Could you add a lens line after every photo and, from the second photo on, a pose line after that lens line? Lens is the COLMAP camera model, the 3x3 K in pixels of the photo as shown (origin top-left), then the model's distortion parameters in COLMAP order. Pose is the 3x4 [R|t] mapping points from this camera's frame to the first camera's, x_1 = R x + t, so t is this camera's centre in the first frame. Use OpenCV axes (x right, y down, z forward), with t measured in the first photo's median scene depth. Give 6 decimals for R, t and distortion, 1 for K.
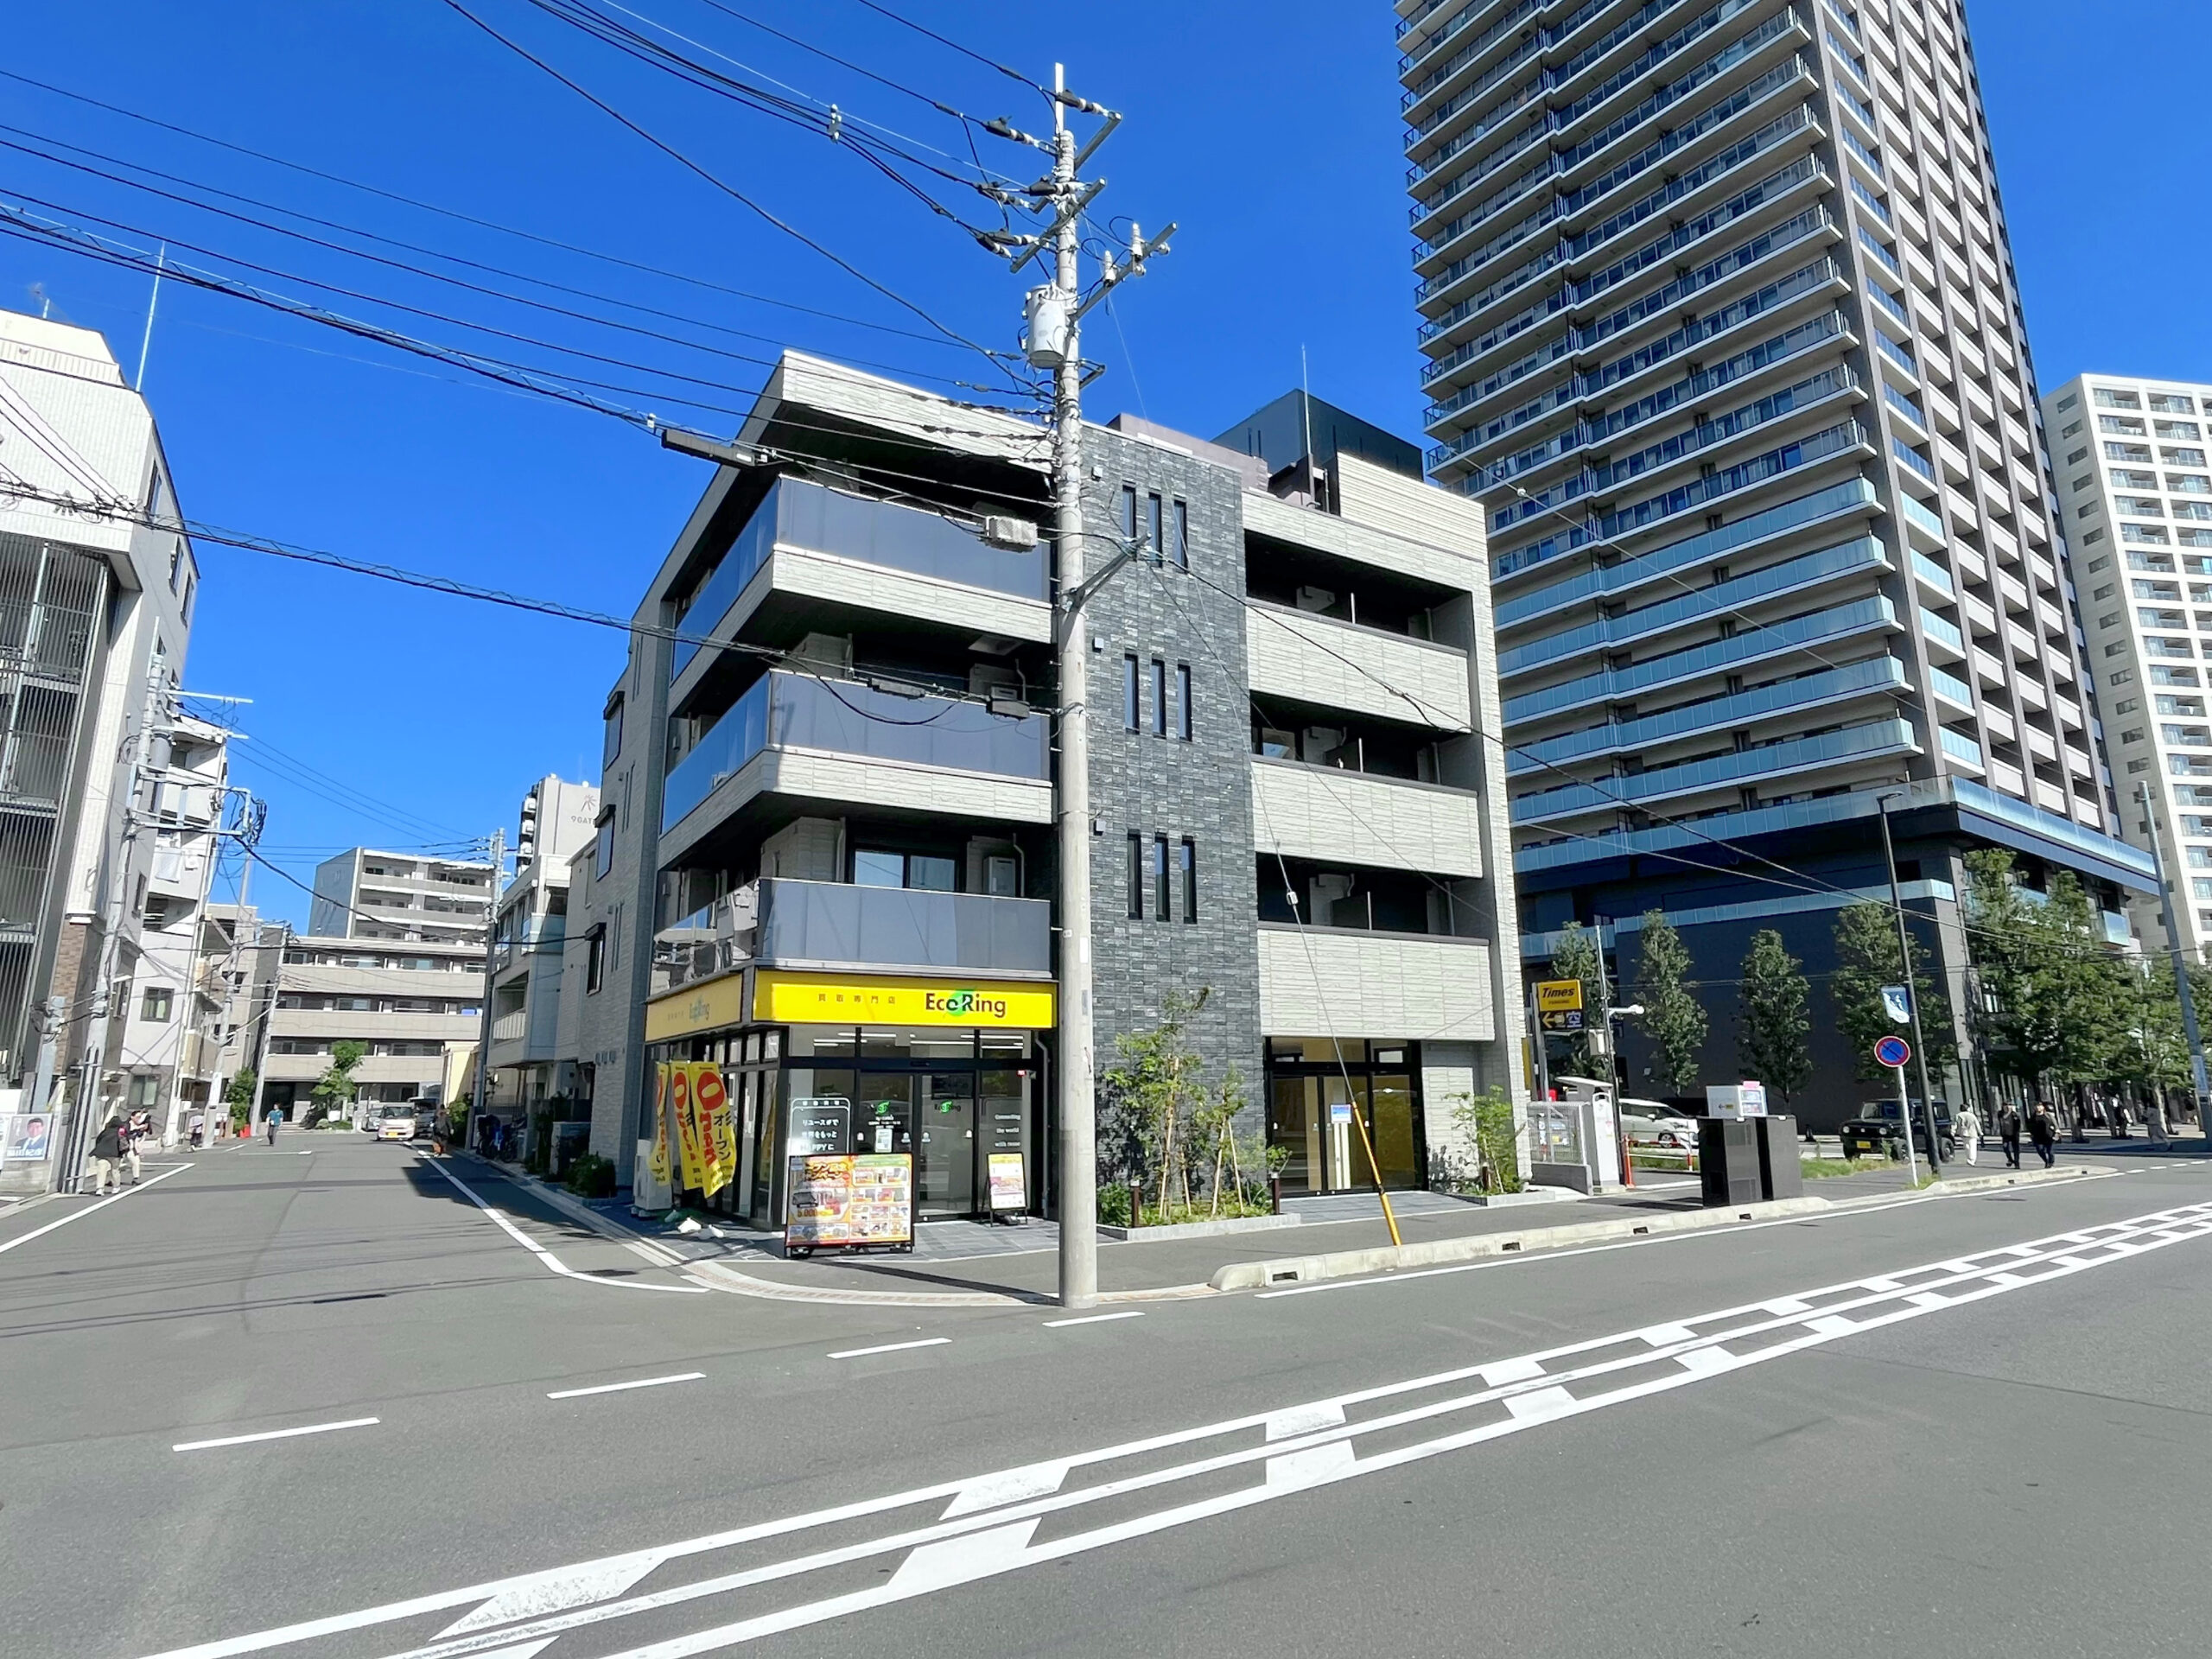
lens RADIAL K [[1246.1, 0, 1109.4], [0, 1246.1, 818.3], [0, 0, 1]] dist [0.002241, 0.002030]
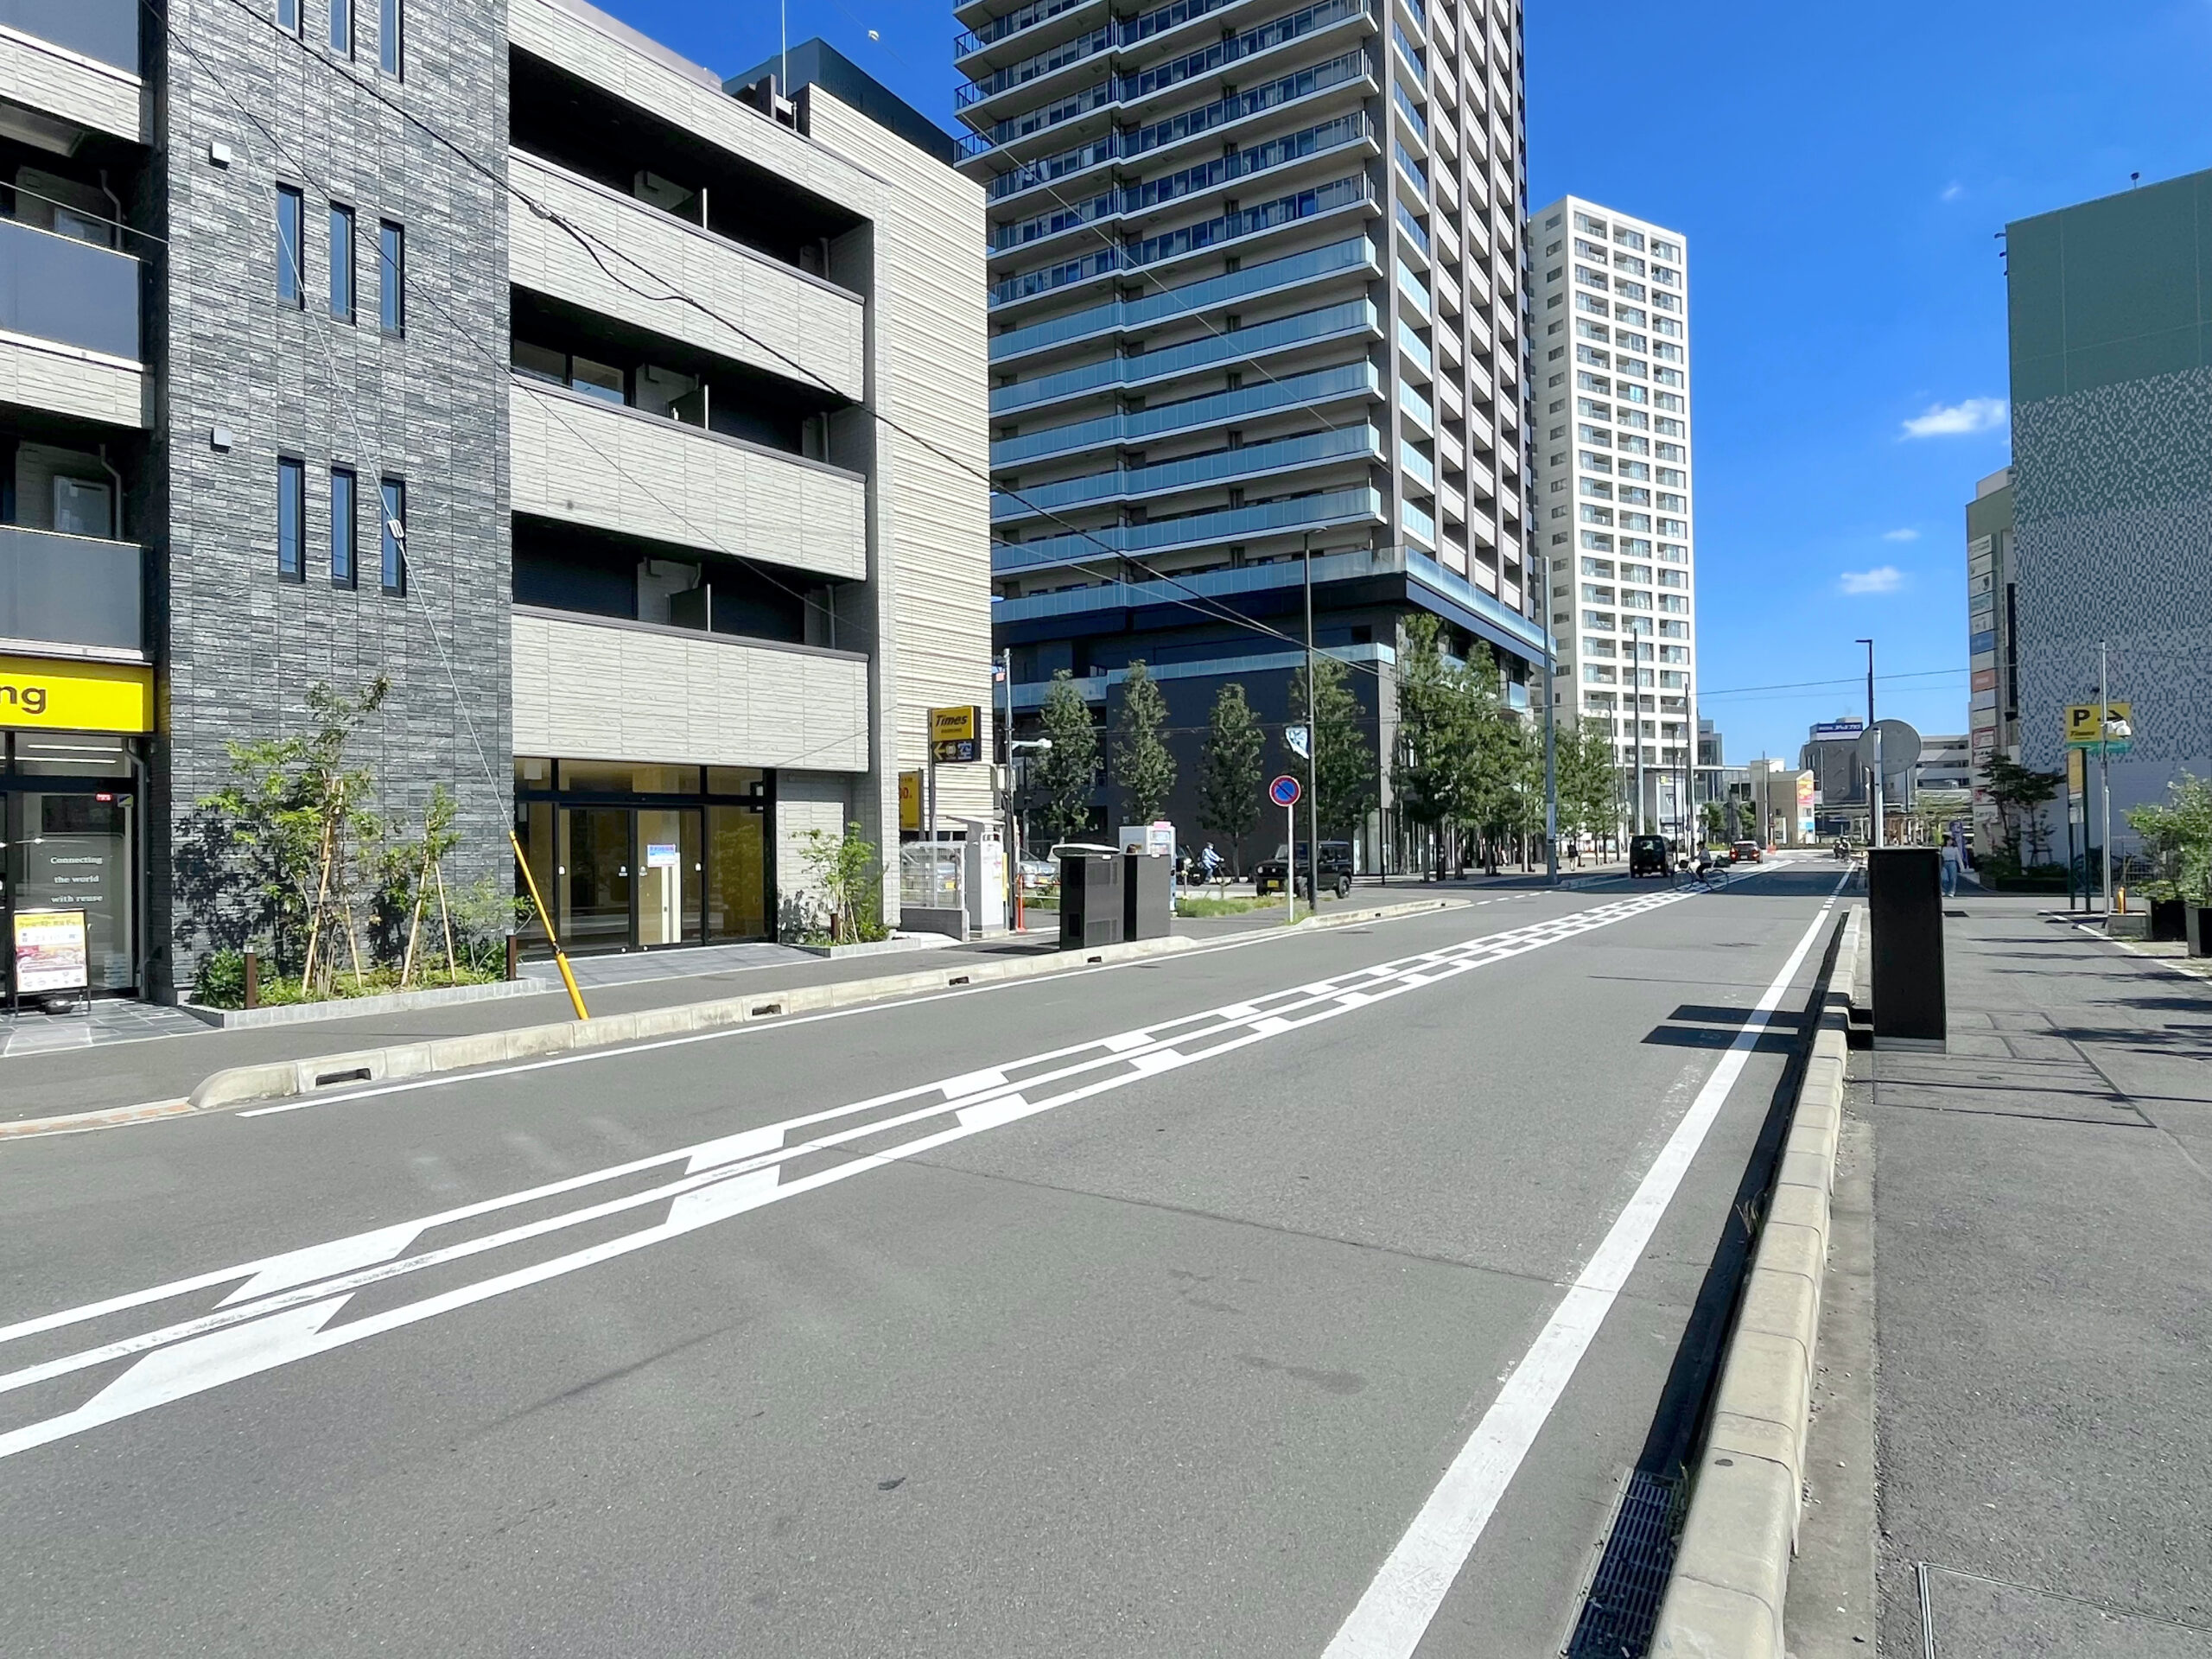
lens RADIAL K [[1246.1, 0, 1109.4], [0, 1246.1, 818.3], [0, 0, 1]] dist [0.002241, 0.002030]
pose [[0.939054, 0.004099, 0.343747, 0.121221], [-0.070902, 0.980740, 0.181995, 0.029329], [-0.336380, -0.195275, 0.921258, 0.101843]]
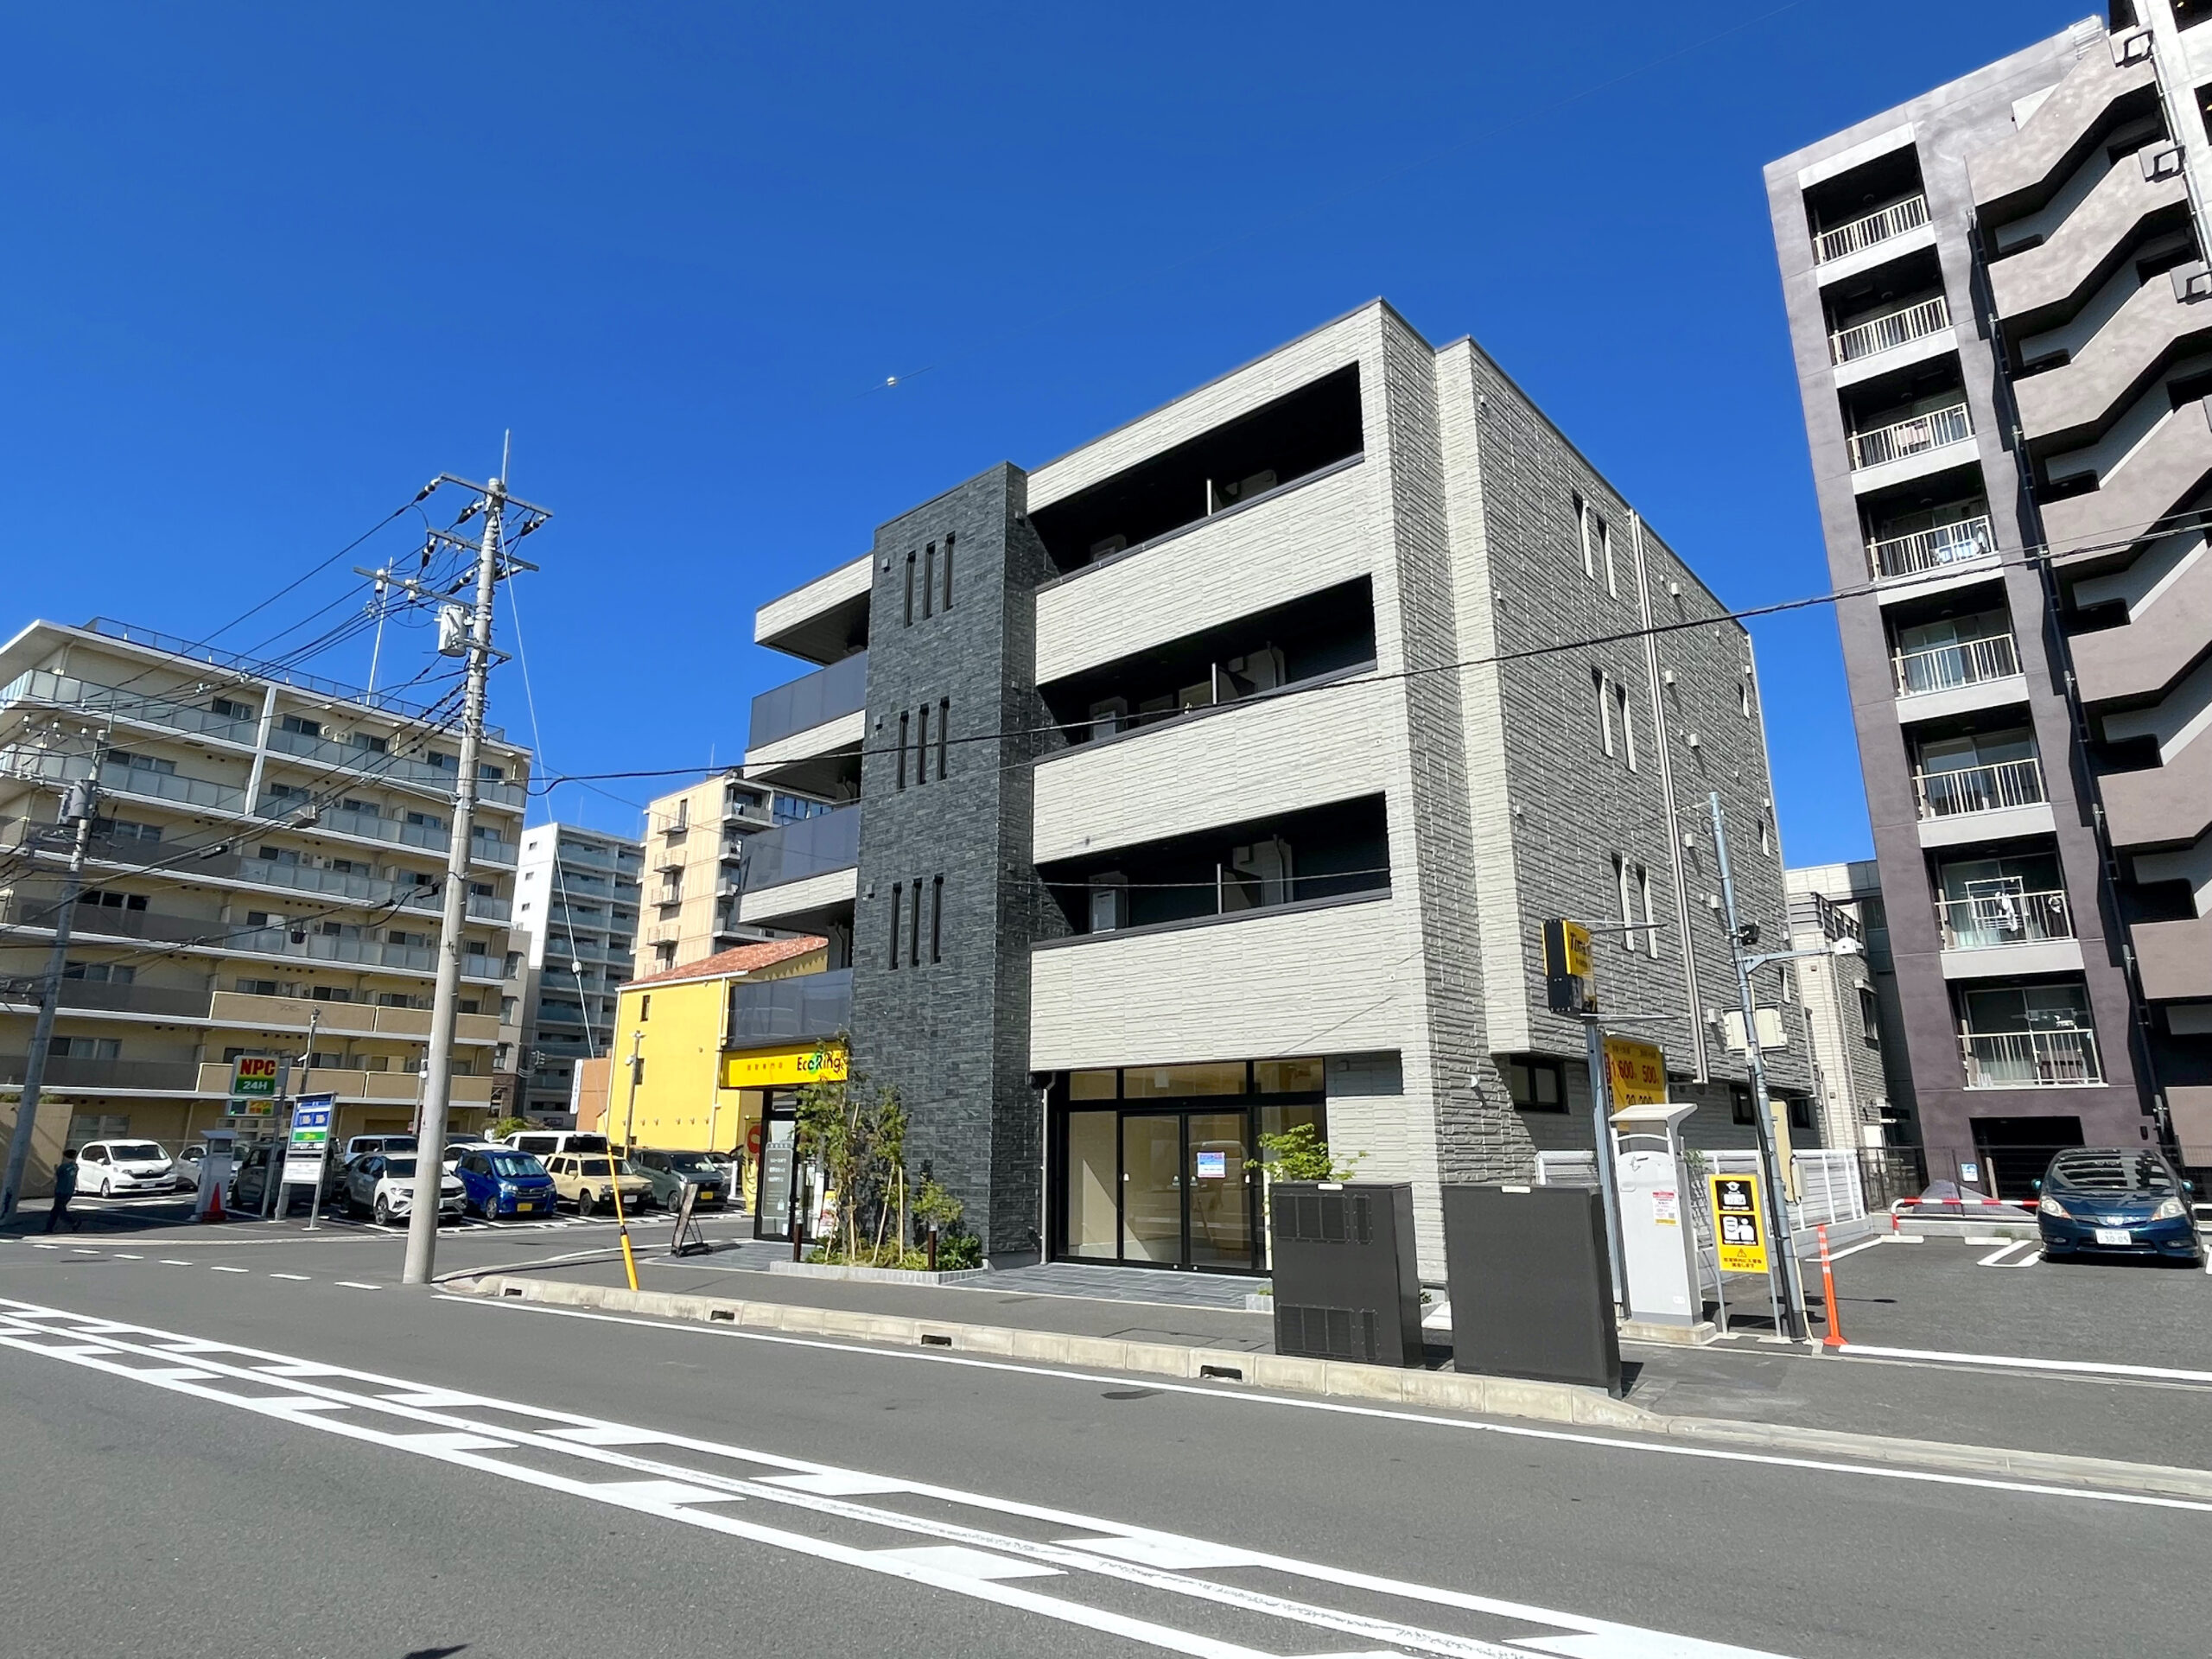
lens RADIAL K [[1246.1, 0, 1114.3], [0, 1246.1, 834.2], [0, 0, 1]] dist [0.005305, 0.000775]
pose [[0.292216, -0.227604, -0.928874, 0.613383], [0.206690, 0.963343, -0.171027, 0.108157], [0.933750, -0.142012, 0.328548, 0.486693]]
